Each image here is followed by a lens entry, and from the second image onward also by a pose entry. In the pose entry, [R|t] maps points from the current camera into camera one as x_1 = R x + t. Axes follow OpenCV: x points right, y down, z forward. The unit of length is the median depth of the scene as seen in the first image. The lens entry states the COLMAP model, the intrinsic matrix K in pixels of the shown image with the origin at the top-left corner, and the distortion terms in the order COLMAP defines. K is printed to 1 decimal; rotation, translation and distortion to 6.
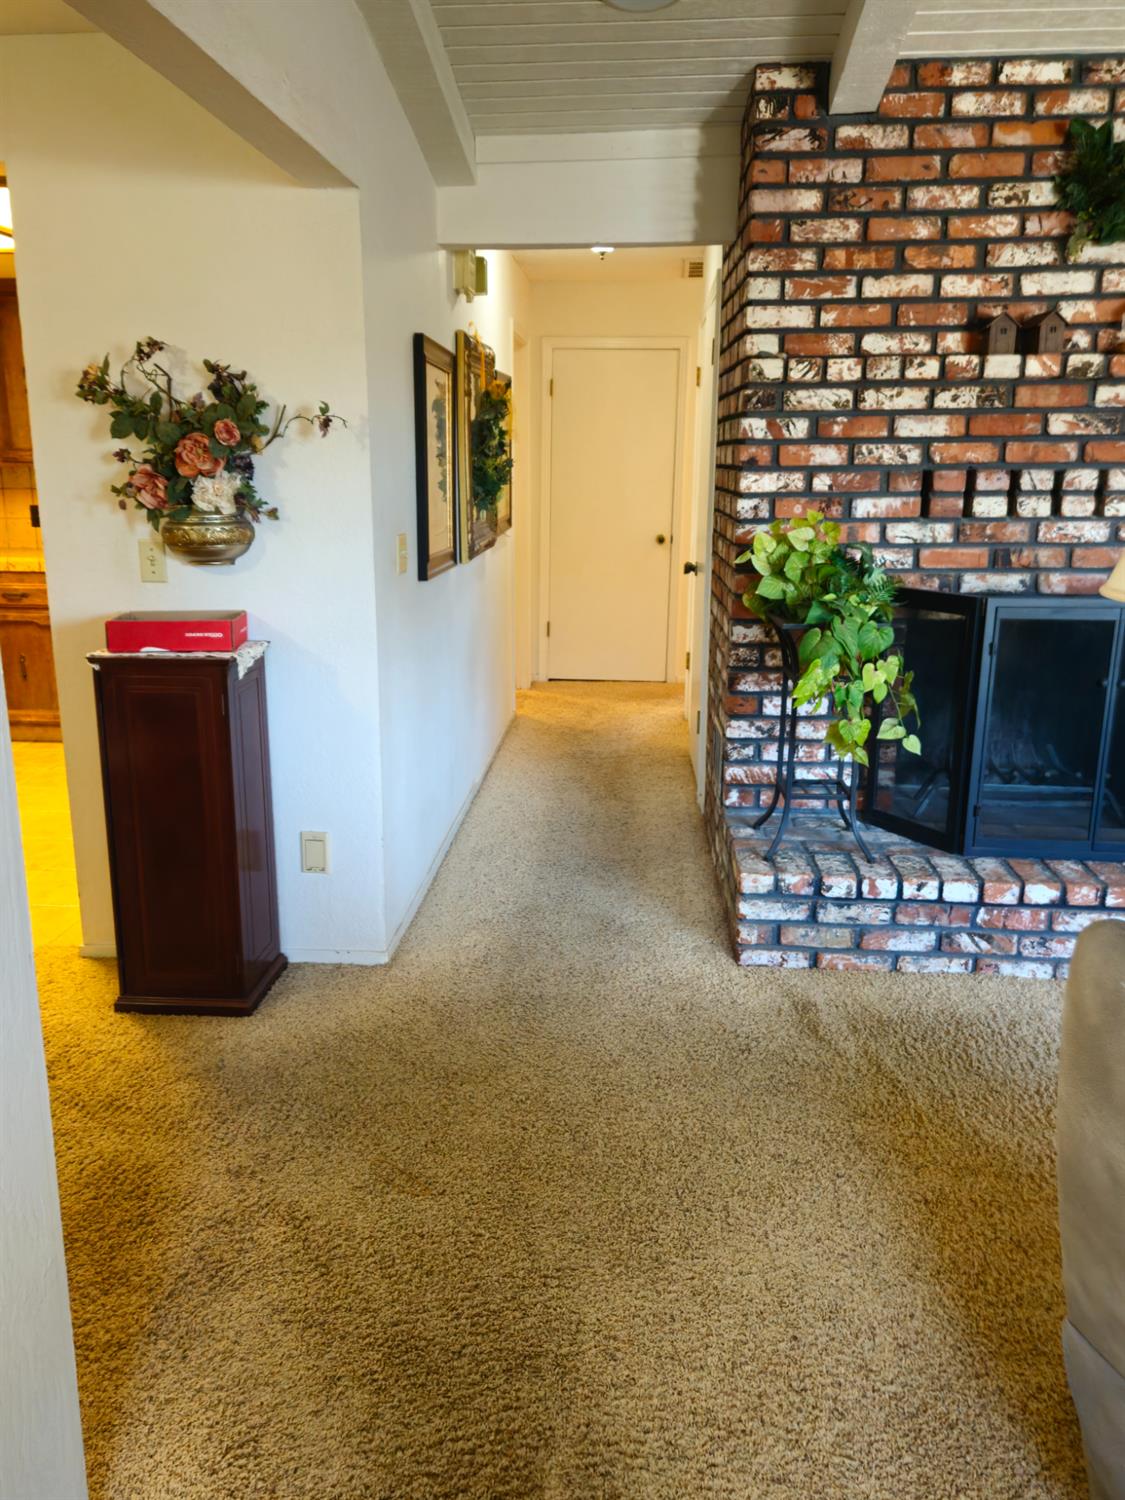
lens RADIAL K [[1199.9, 0, 556.9], [0, 1199.9, 744.6], [0, 0, 1]] dist [0.057863, -0.034979]
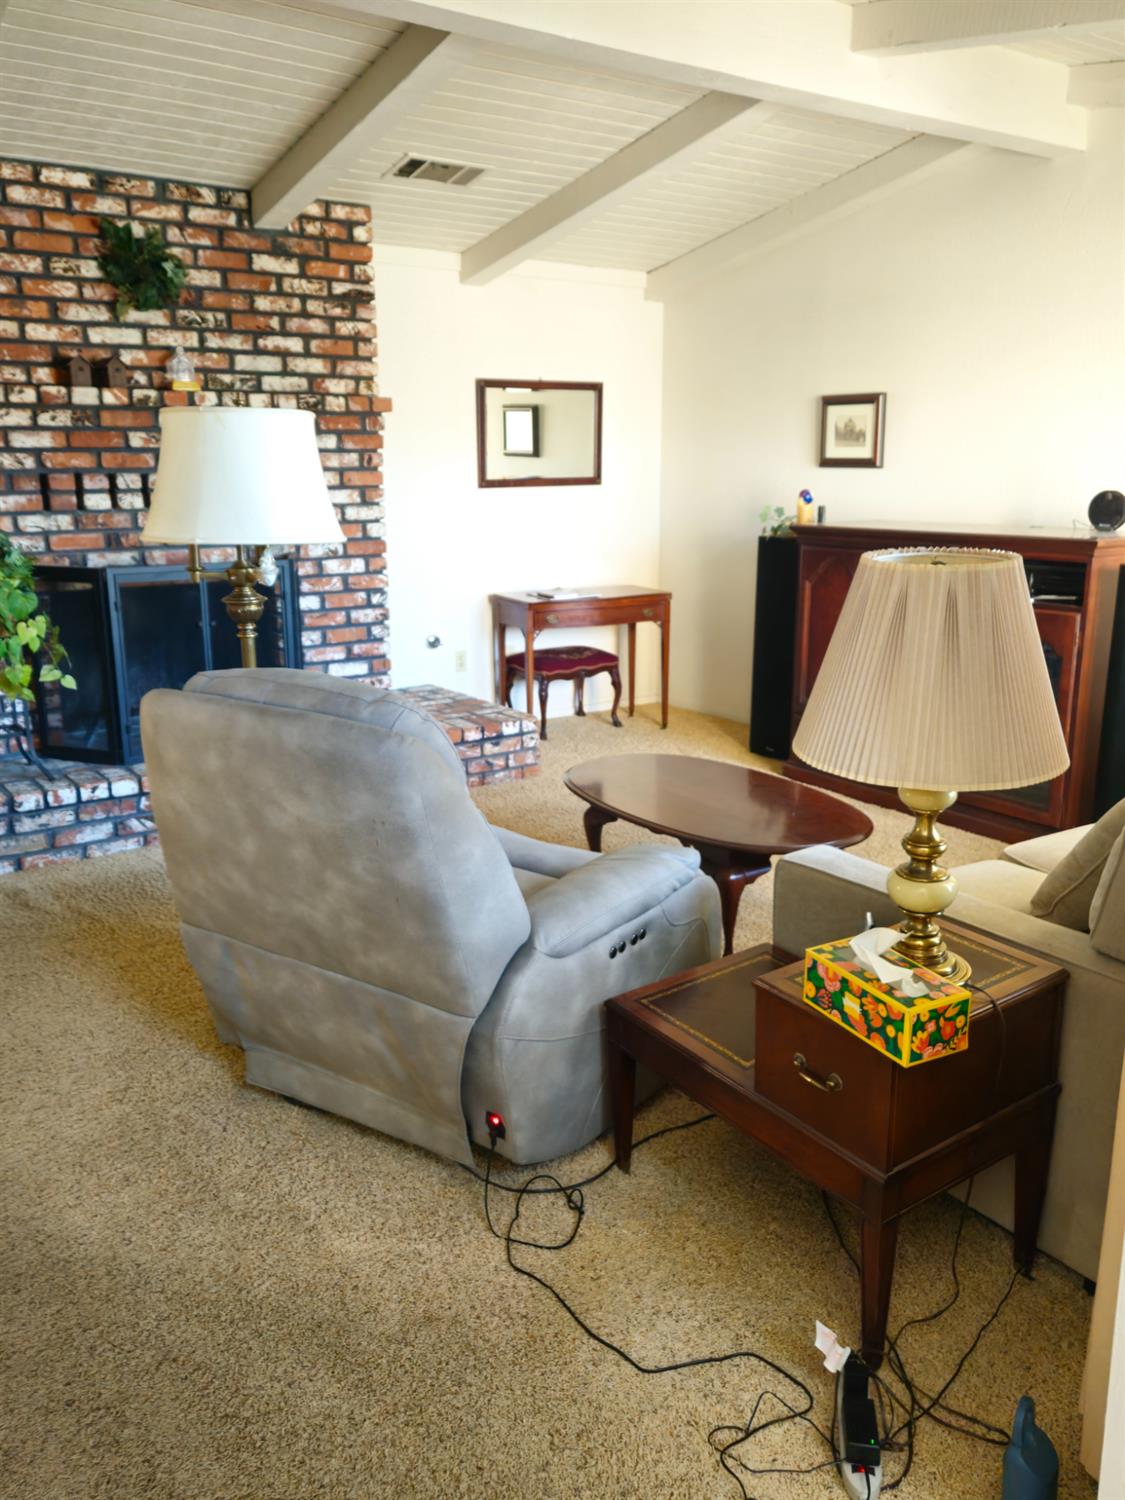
lens RADIAL K [[1199.9, 0, 554.9], [0, 1199.9, 756.9], [0, 0, 1]] dist [0.057863, -0.034979]
pose [[0.788780, -0.152763, 0.595390, -0.080938], [0.155881, 0.986674, 0.046644, 0.098370], [-0.594581, 0.056018, 0.802082, -0.354842]]
